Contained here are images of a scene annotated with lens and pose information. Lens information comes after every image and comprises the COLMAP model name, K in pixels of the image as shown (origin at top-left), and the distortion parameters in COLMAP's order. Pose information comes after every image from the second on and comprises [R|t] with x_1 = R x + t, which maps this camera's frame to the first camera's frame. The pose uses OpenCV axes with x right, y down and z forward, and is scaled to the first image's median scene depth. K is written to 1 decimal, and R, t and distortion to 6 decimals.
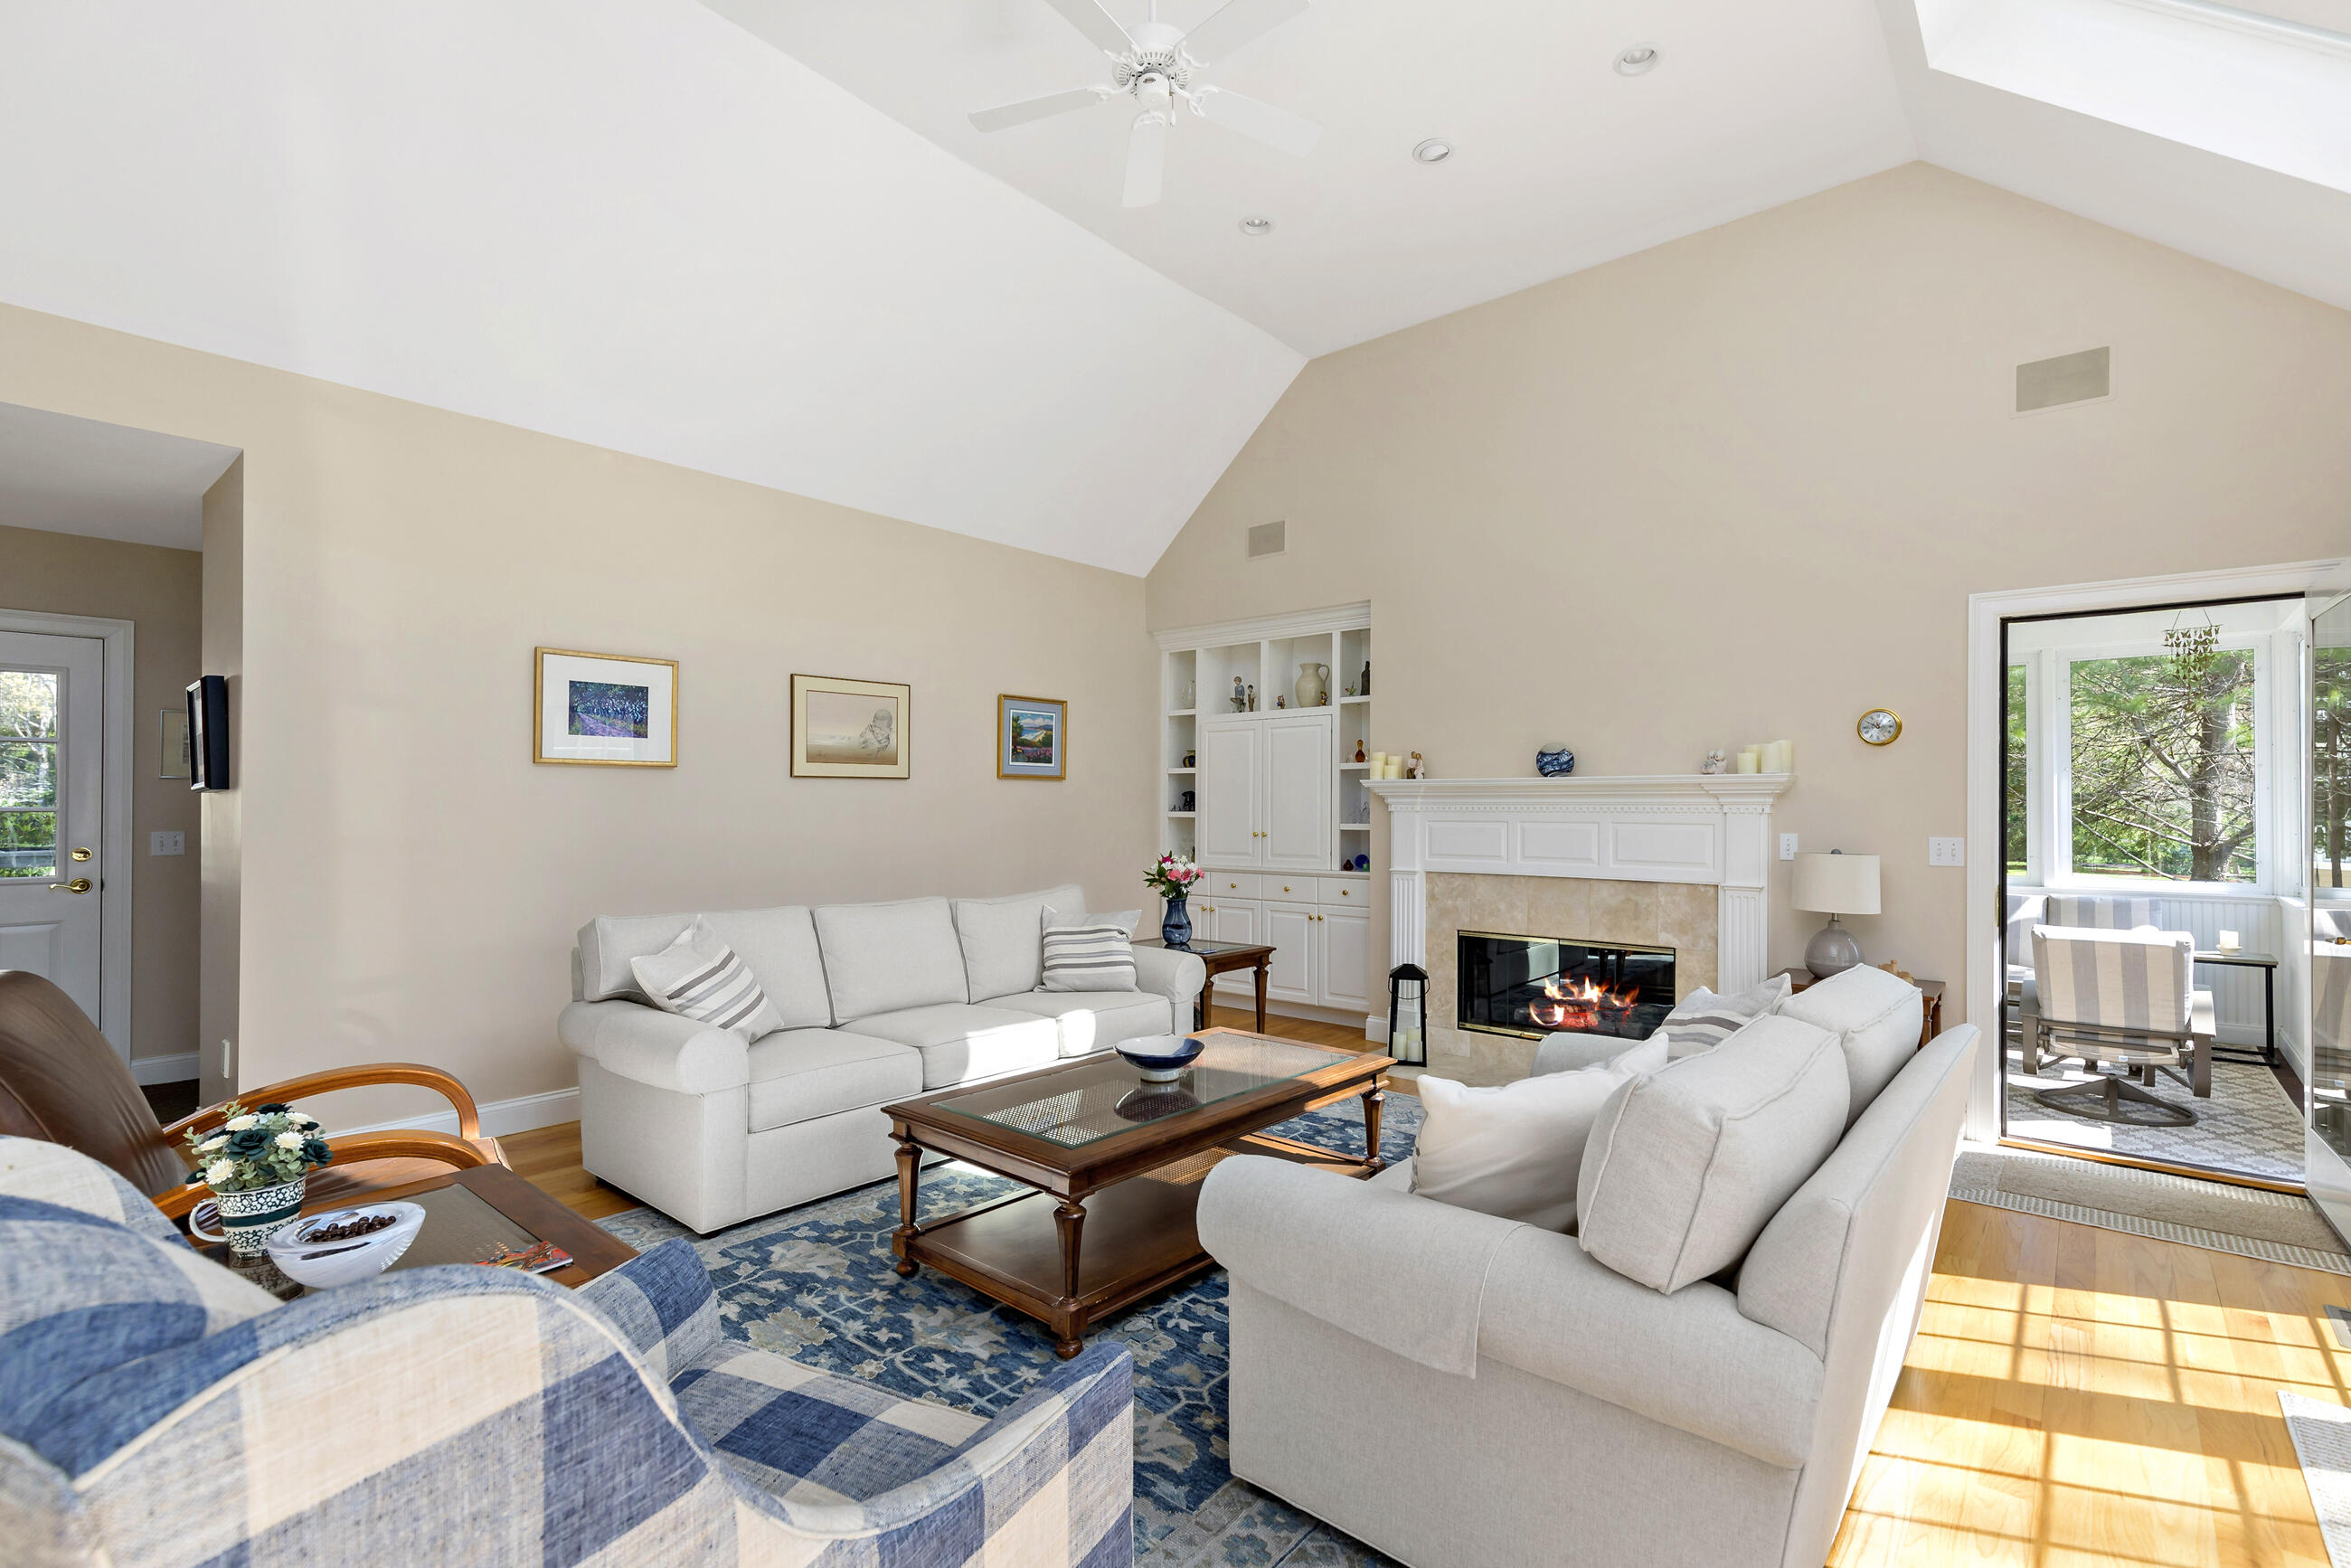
lens RADIAL K [[1075.9, 0, 1183.5], [0, 1075.9, 786.0], [0, 0, 1]] dist [0.002036, -0.000058]
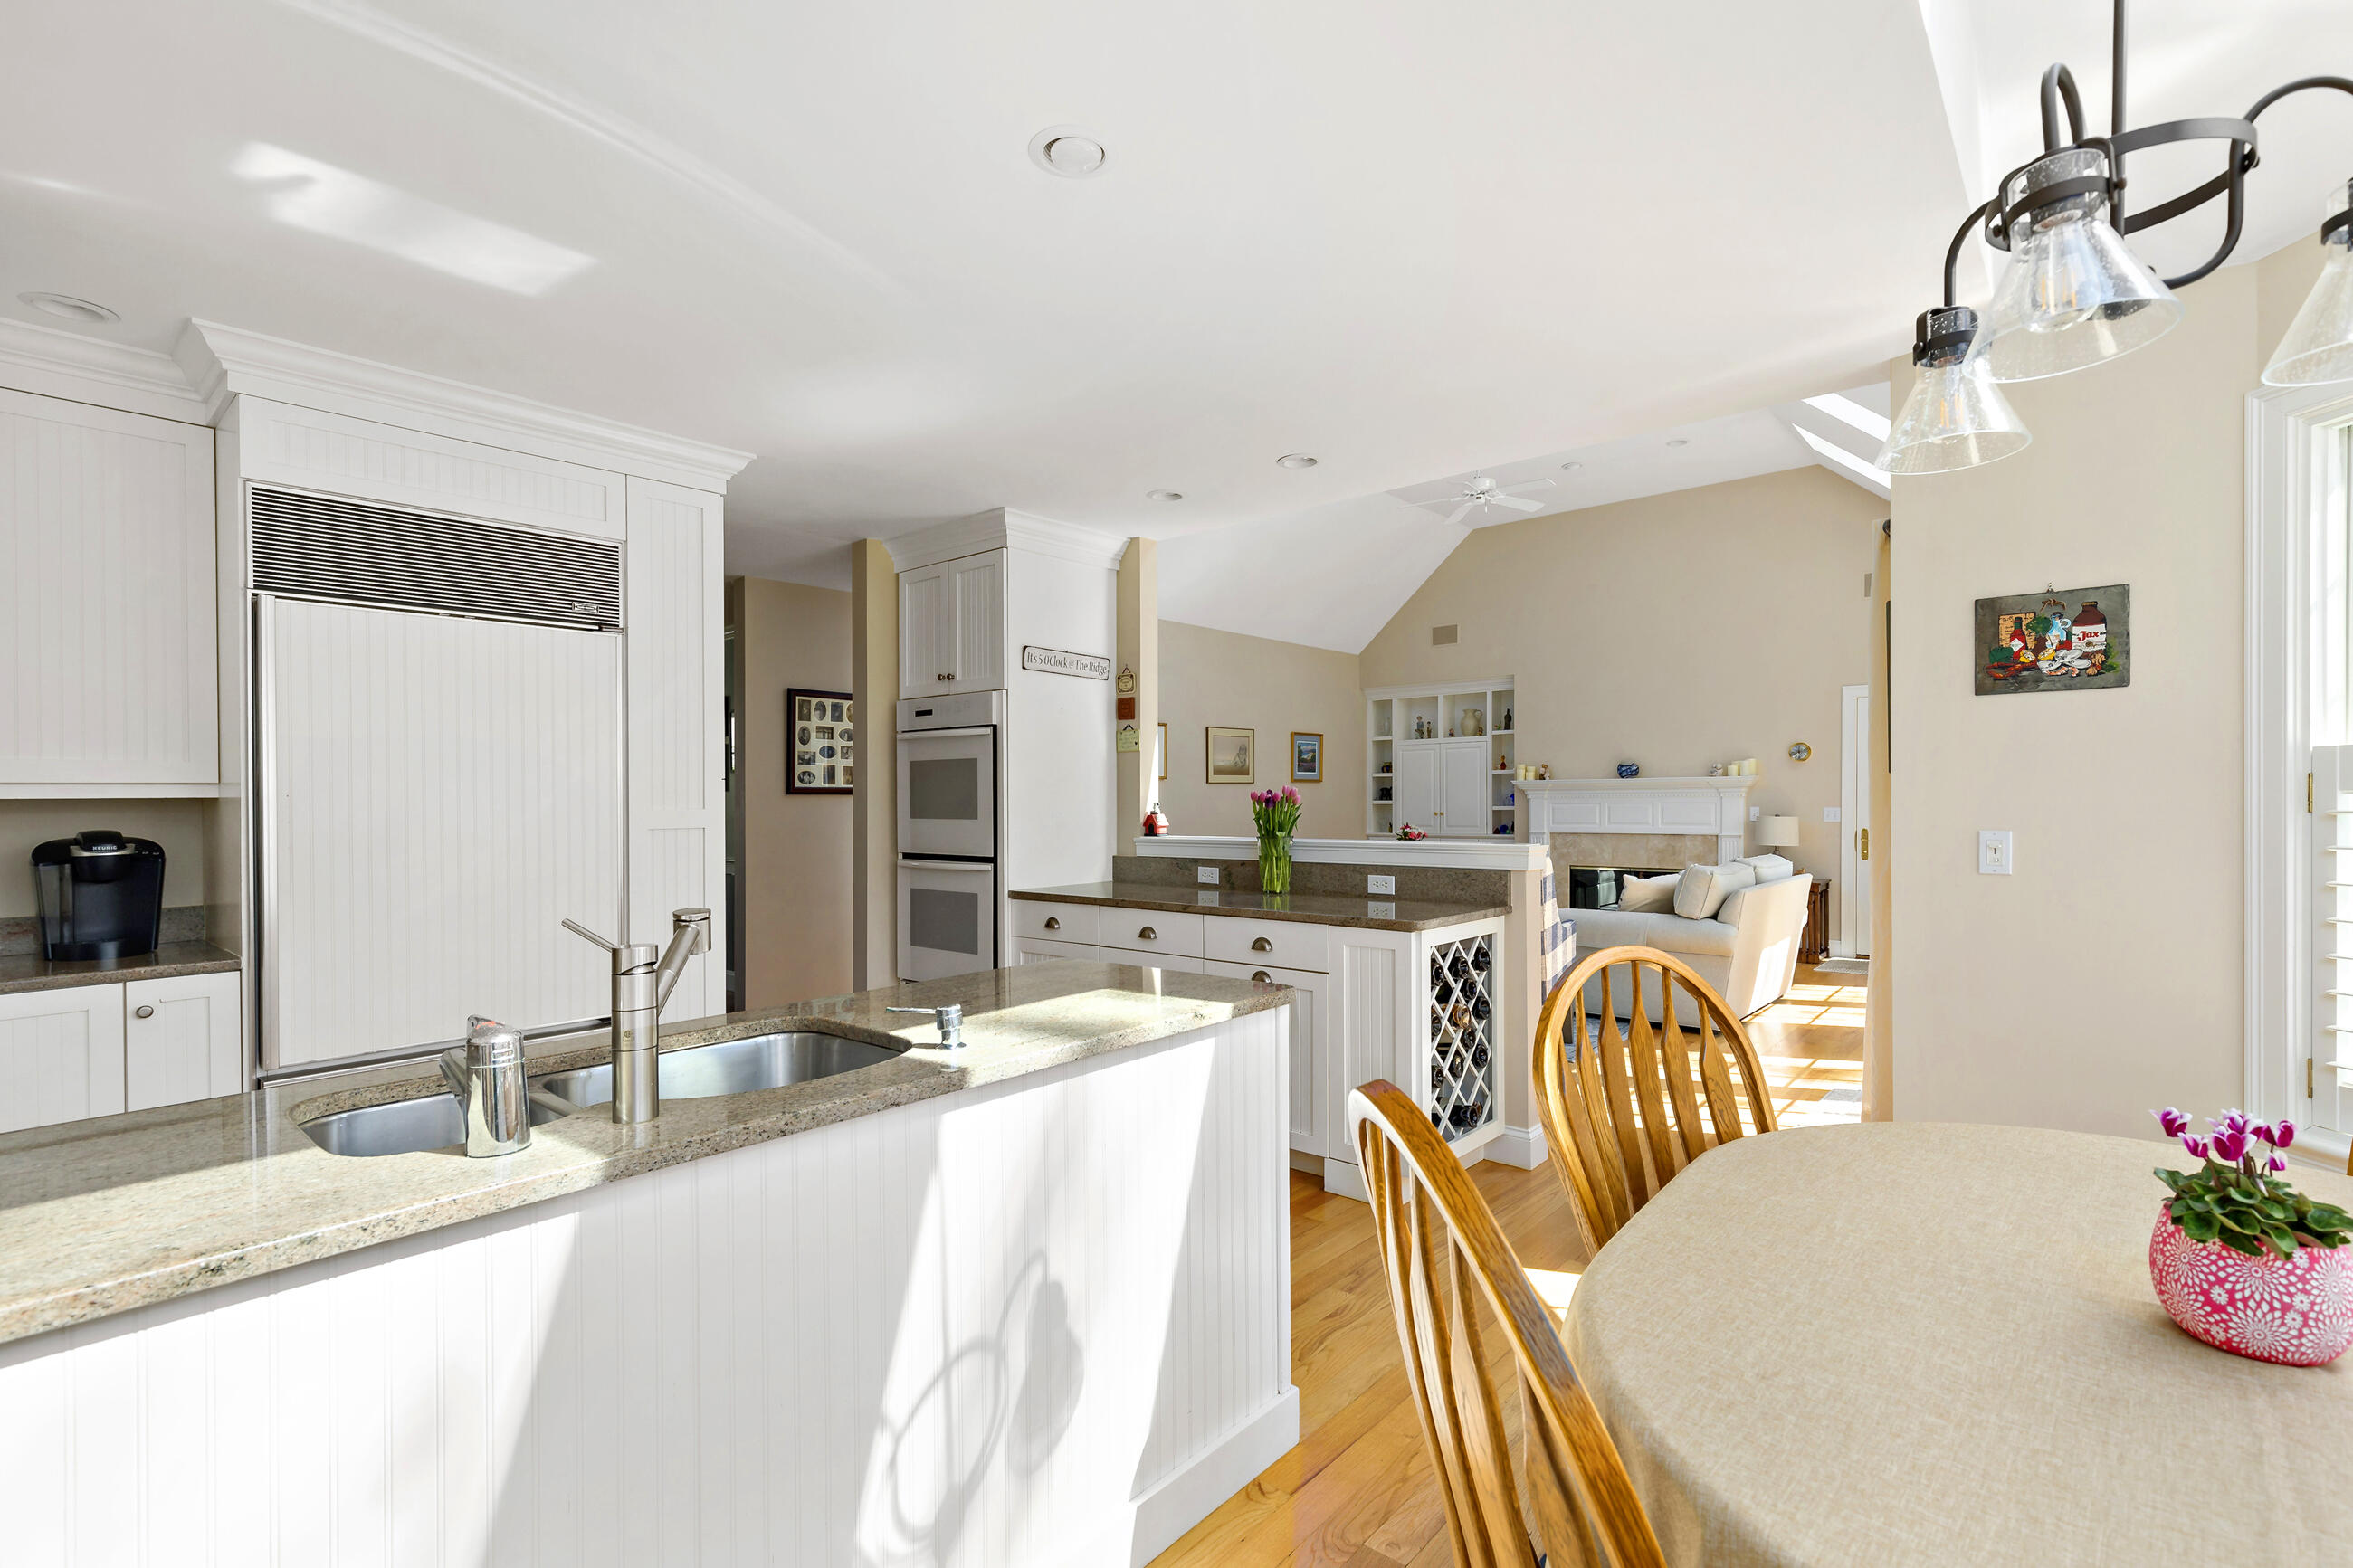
lens RADIAL K [[1076.7, 0, 1171.8], [0, 1076.7, 795.6], [0, 0, 1]] dist [0.002036, -0.000058]
pose [[0.999799, -0.011392, -0.016500, -0.327826], [0.011660, 0.999800, 0.016250, -0.014737], [0.016311, -0.016439, 0.999732, -0.689425]]
